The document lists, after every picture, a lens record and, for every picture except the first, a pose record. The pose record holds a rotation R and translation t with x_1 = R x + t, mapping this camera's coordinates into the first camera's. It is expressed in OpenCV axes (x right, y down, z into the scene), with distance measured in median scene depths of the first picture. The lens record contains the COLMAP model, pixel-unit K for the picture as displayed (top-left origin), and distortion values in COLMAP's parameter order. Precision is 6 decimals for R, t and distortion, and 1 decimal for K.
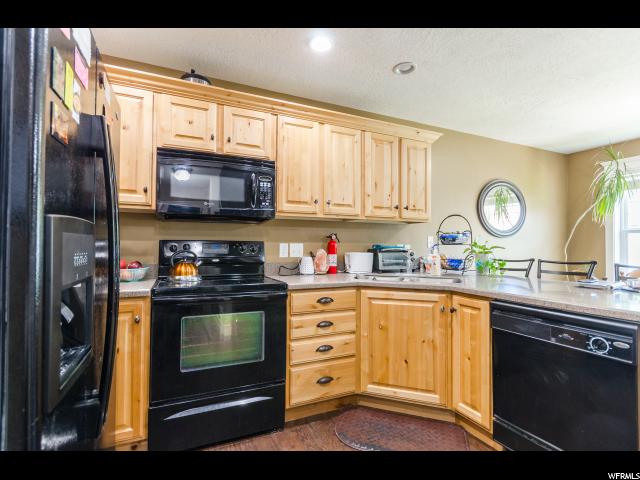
lens RADIAL K [[318.5, 0, 317.3], [0, 318.5, 237.8], [0, 0, 1]] dist [0.005912, -0.008482]
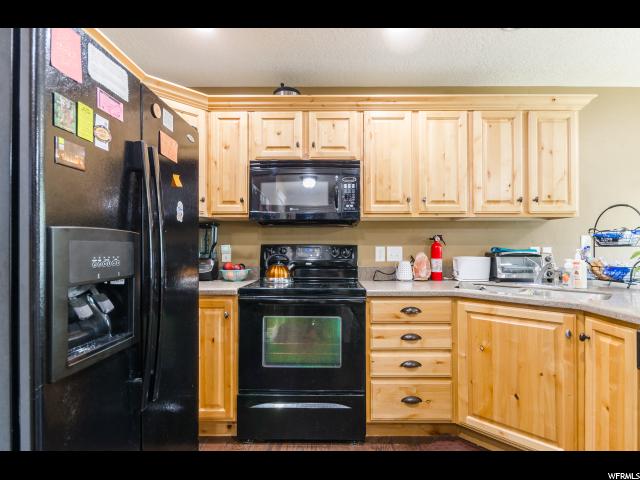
lens RADIAL K [[318.5, 0, 325.8], [0, 318.5, 244.8], [0, 0, 1]] dist [0.005912, -0.008482]
pose [[0.905559, -0.011597, -0.424062, 0.179599], [0.016941, 0.999817, 0.008834, 0.001612], [0.423882, -0.015183, 0.905590, 0.093378]]
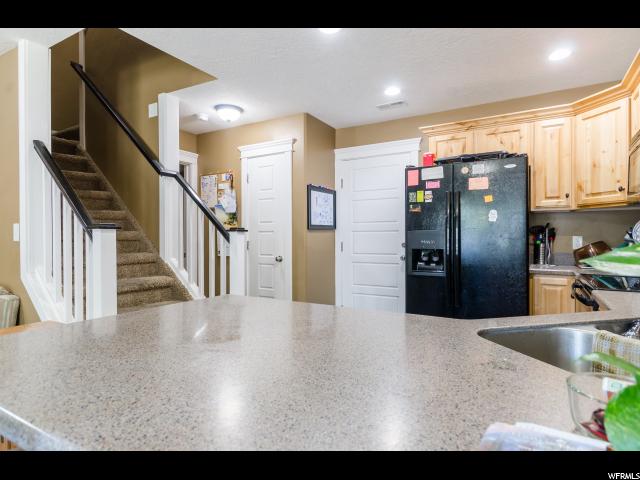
lens RADIAL K [[345.5, 0, 321.7], [0, 345.5, 240.6], [0, 0, 1]] dist [-0.002001, -0.000842]
pose [[-0.817088, 0.001737, -0.576511, 0.790431], [0.009702, 0.999895, -0.010738, 0.026369], [0.576432, -0.014367, -0.817019, 1.151450]]
